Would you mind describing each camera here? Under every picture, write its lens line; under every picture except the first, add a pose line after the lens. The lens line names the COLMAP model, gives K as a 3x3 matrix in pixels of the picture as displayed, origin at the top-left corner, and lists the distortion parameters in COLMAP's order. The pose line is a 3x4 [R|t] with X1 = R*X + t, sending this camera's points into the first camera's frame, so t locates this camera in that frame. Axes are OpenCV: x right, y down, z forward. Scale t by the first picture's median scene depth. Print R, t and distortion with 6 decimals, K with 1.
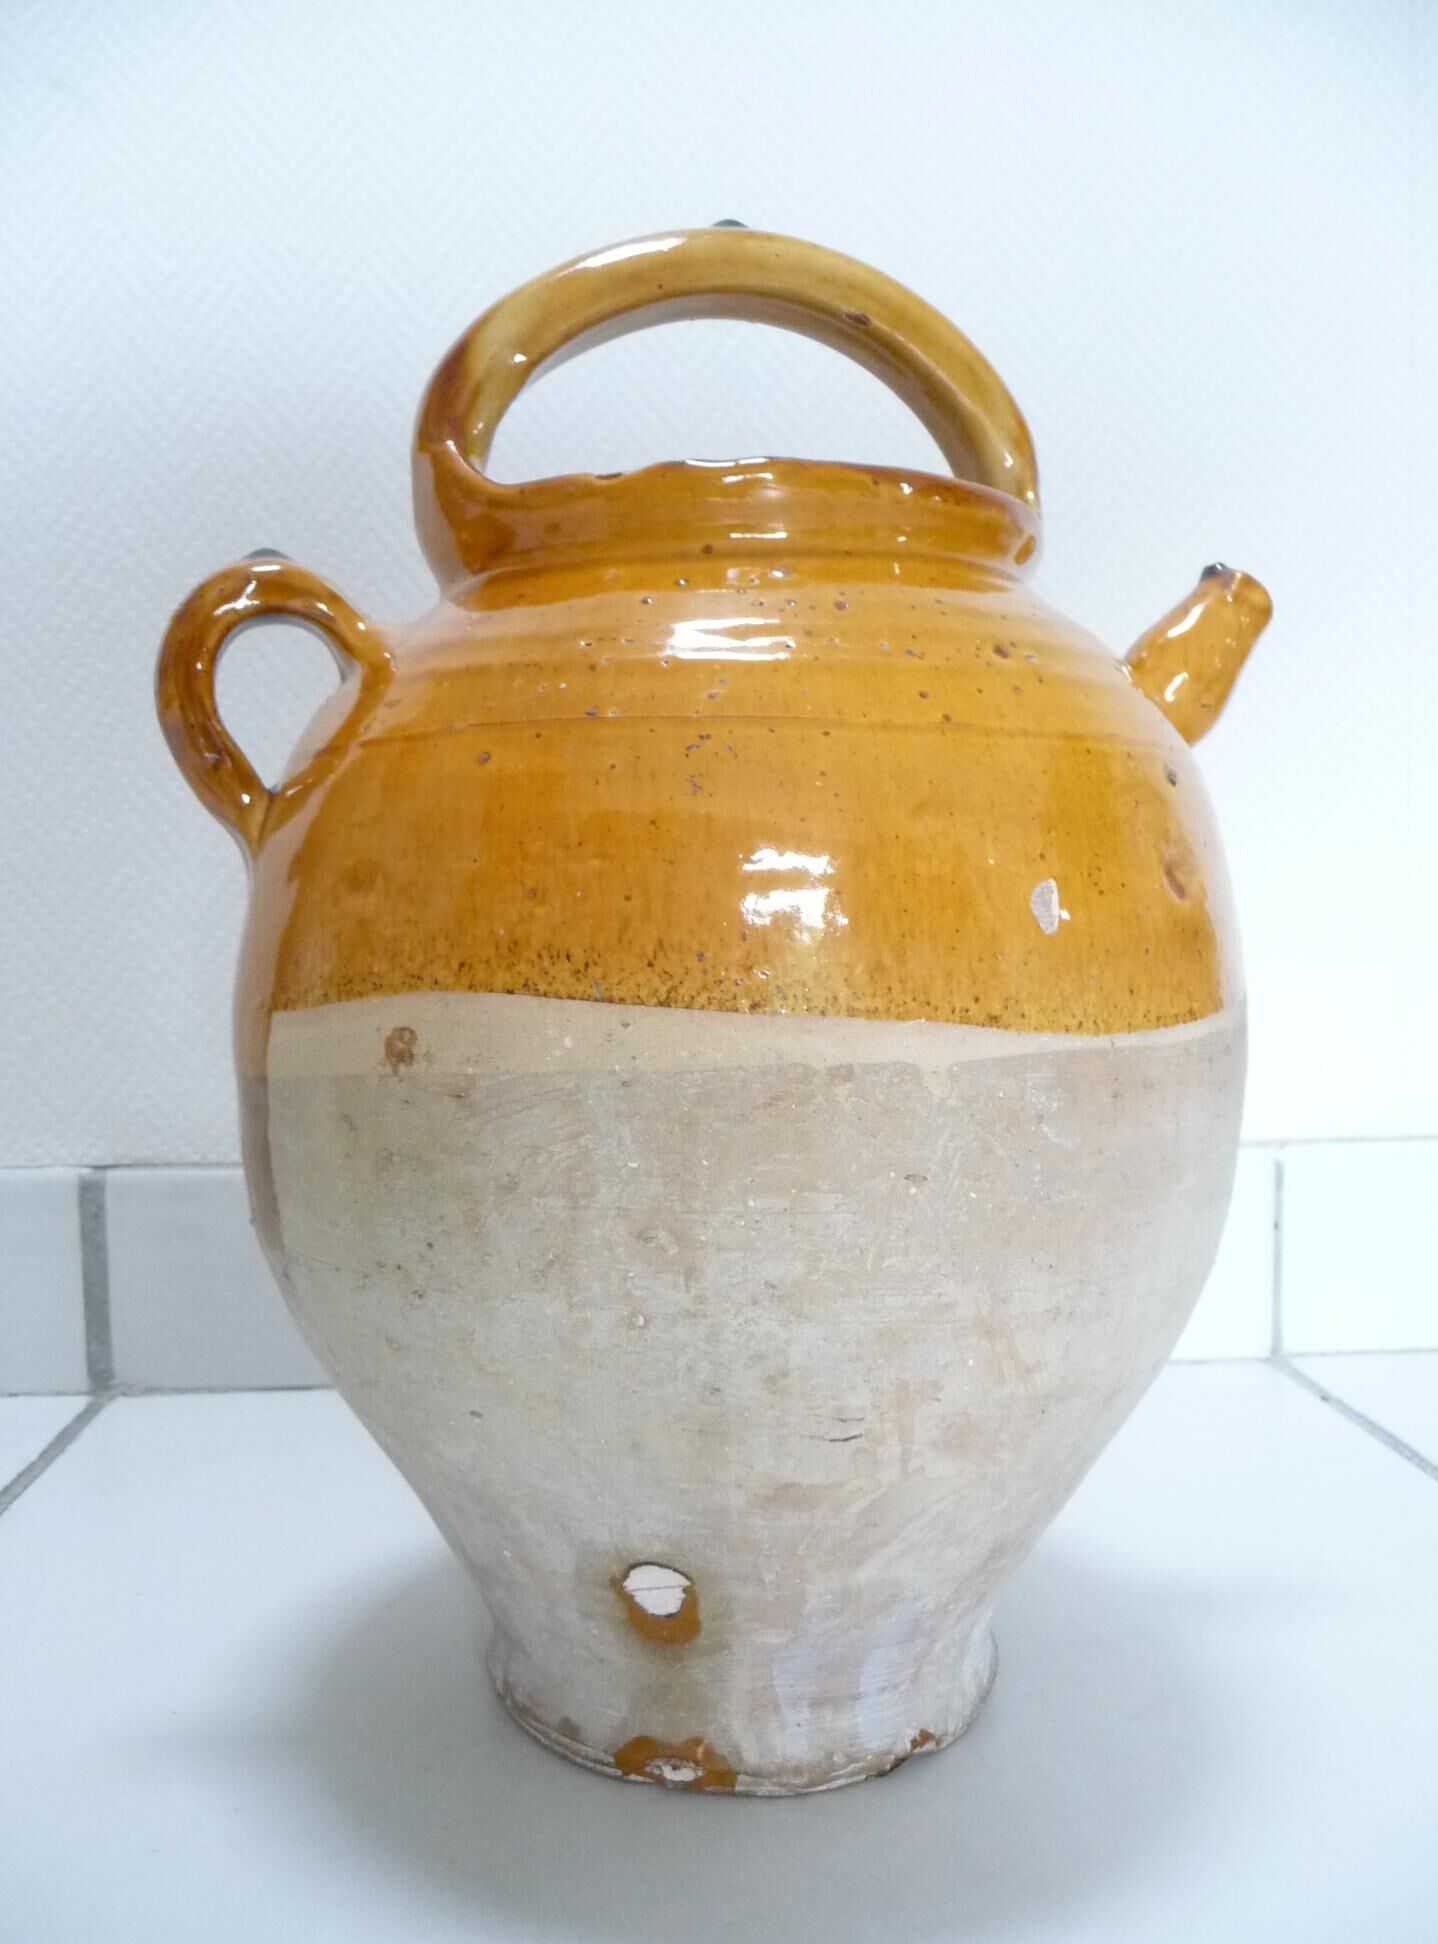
lens RADIAL K [[1691.9, 0, 720.0], [0, 1691.9, 989.2], [0, 0, 1]] dist [-0.020976, 0.018330]
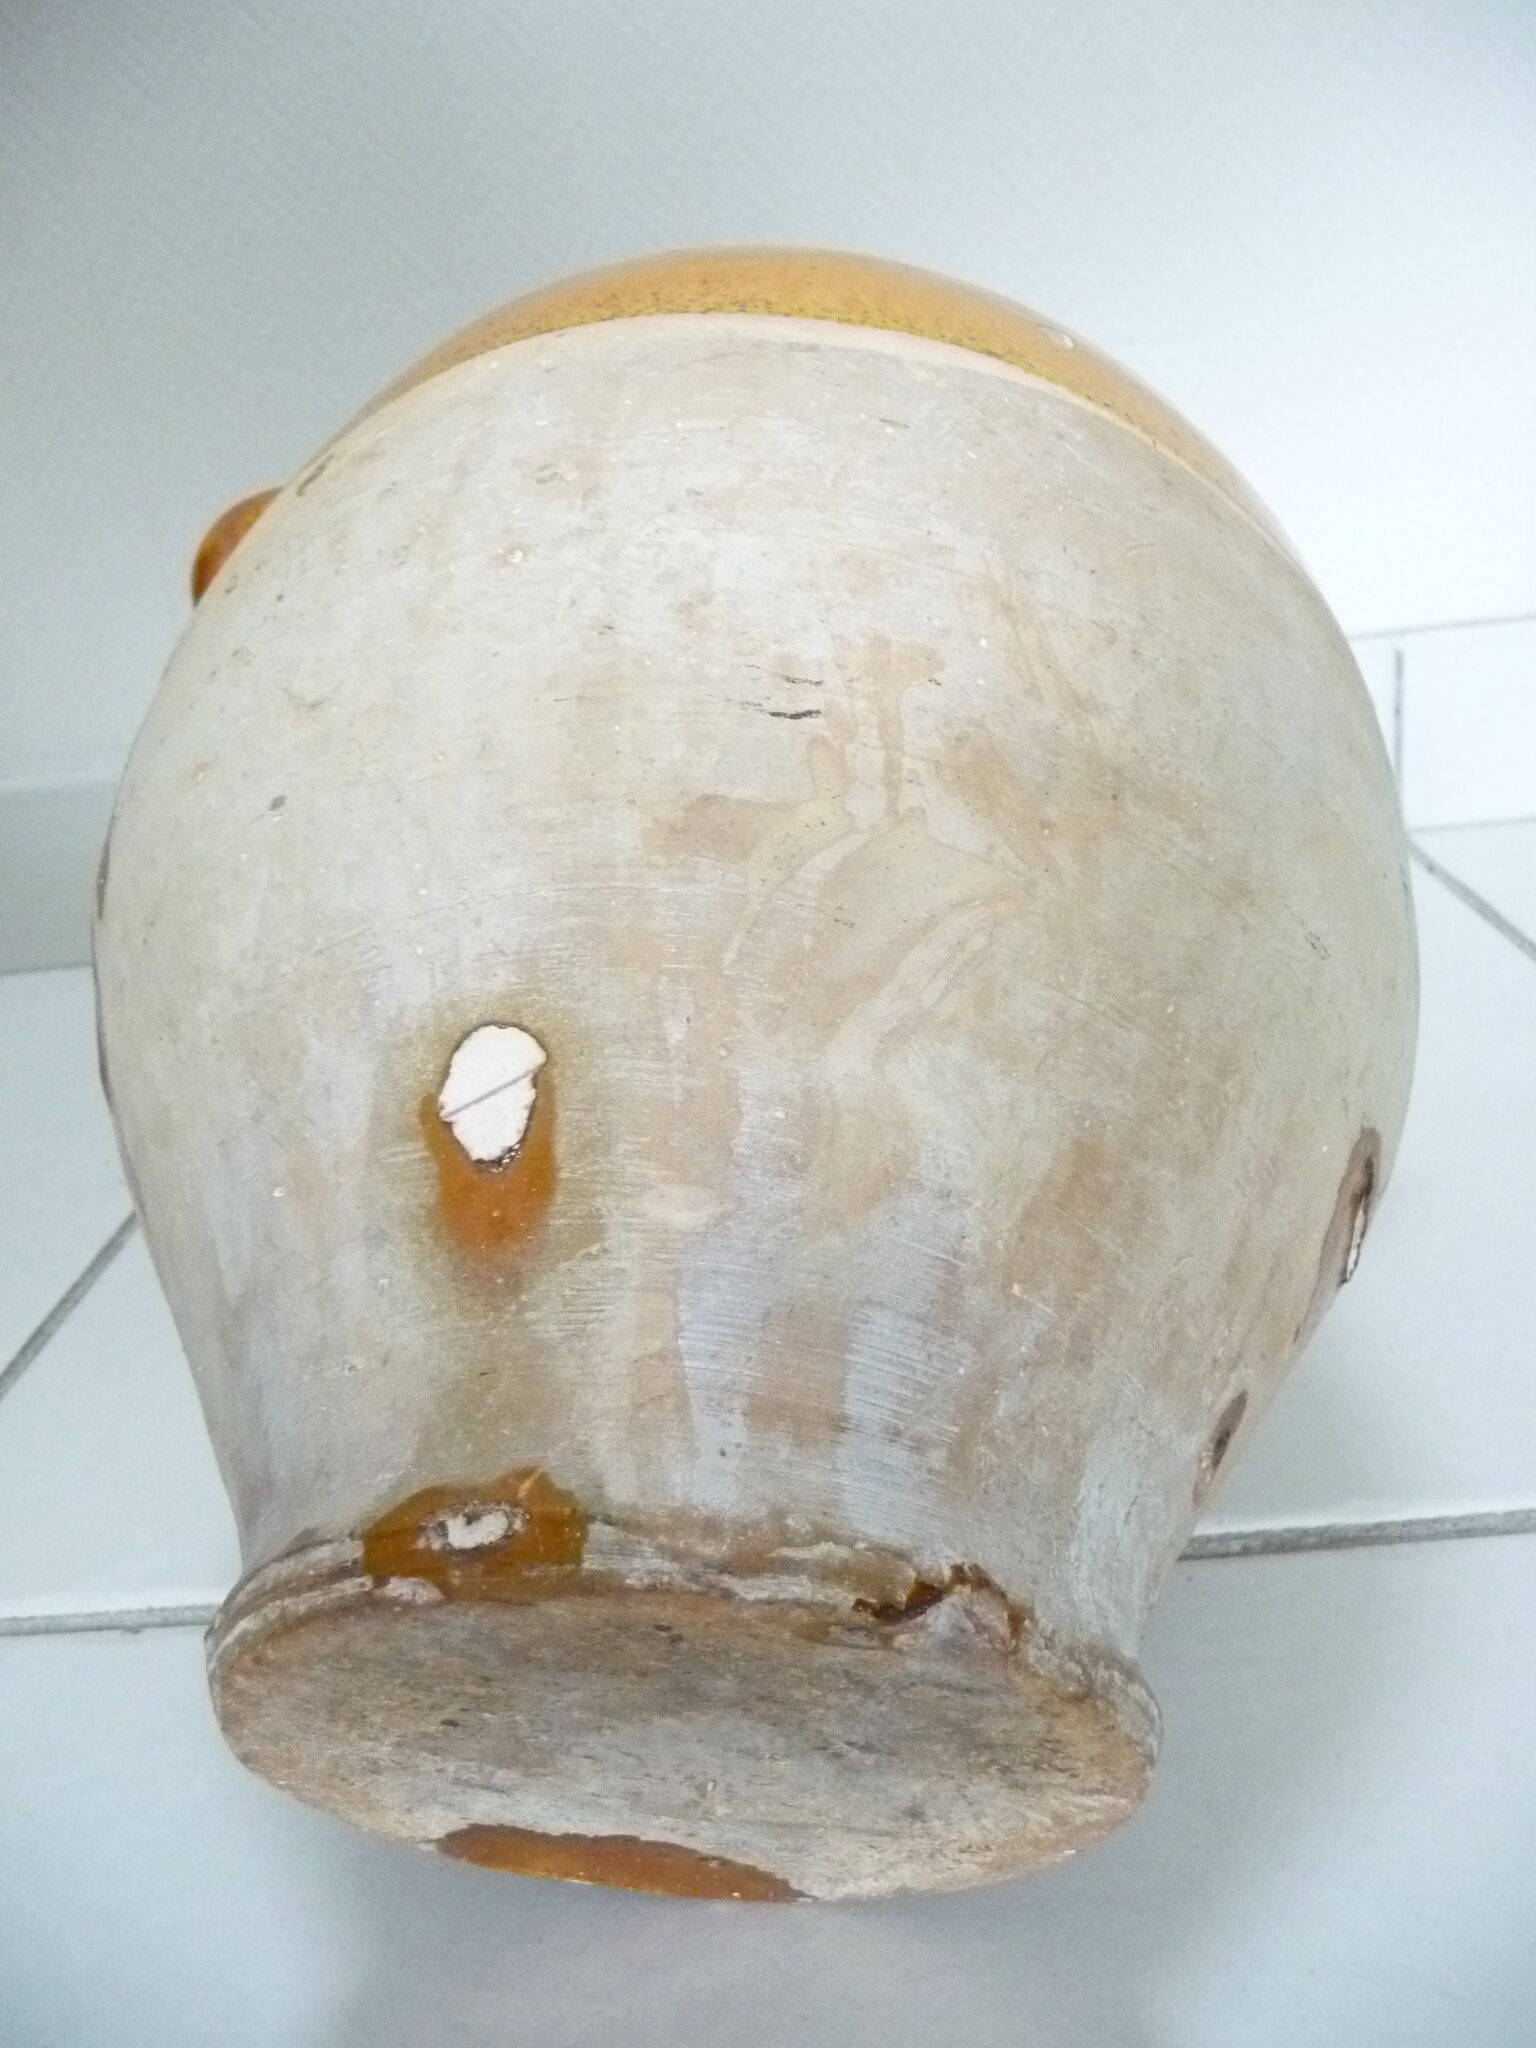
lens RADIAL K [[1670.8, 0, 772.5], [0, 1670.8, 1022.7], [0, 0, 1]] dist [-0.026924, 0.022676]
pose [[0.993222, -0.008673, -0.115907, 0.122412], [-0.078878, 0.682142, -0.726953, 0.718824], [0.085370, 0.731168, 0.676834, 0.563718]]
